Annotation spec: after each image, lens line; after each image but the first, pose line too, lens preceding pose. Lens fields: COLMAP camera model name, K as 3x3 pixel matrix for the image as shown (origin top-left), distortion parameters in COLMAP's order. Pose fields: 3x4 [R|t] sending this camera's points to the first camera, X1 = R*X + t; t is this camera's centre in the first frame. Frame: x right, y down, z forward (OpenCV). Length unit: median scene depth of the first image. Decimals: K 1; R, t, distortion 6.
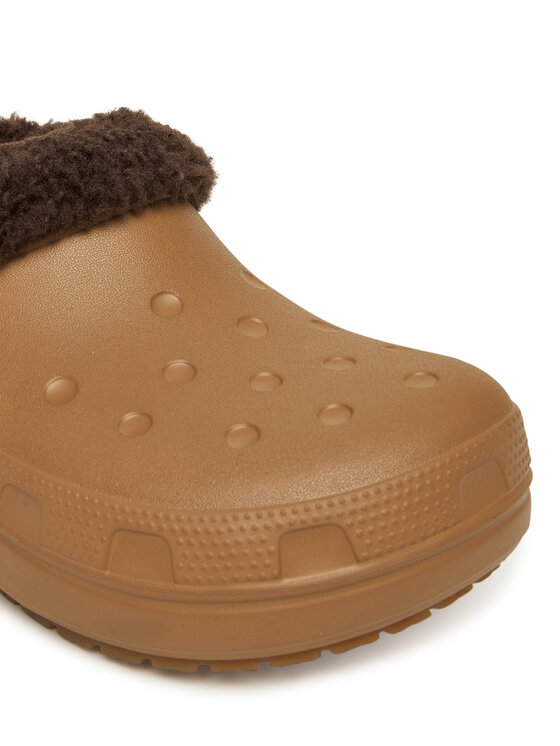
lens RADIAL K [[1352.1, 0, 280.0], [0, 1352.1, 373.0], [0, 0, 1]] dist [-0.074421, -0.123994]
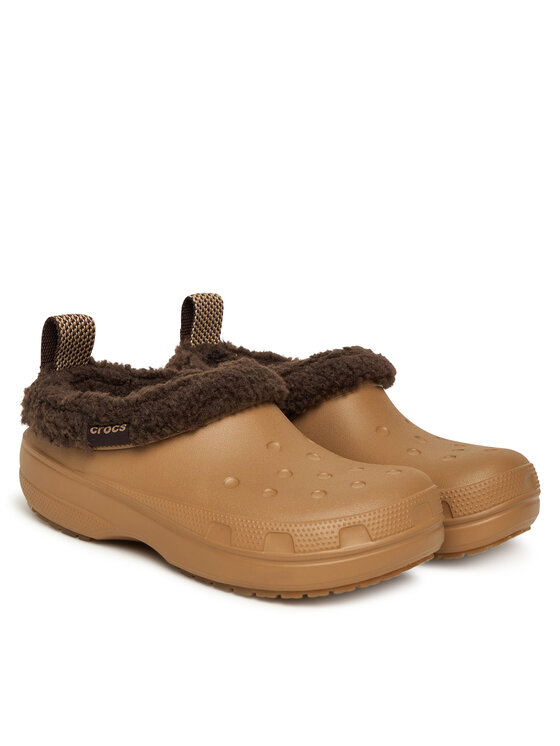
lens RADIAL K [[1592.1, 0, 280.0], [0, 1592.1, 373.0], [0, 0, 1]] dist [-0.034589, -0.024122]
pose [[0.998314, -0.010640, 0.057053, -0.259032], [0.021212, 0.981931, -0.188044, 0.369157], [-0.054021, 0.188938, 0.980502, -1.790029]]
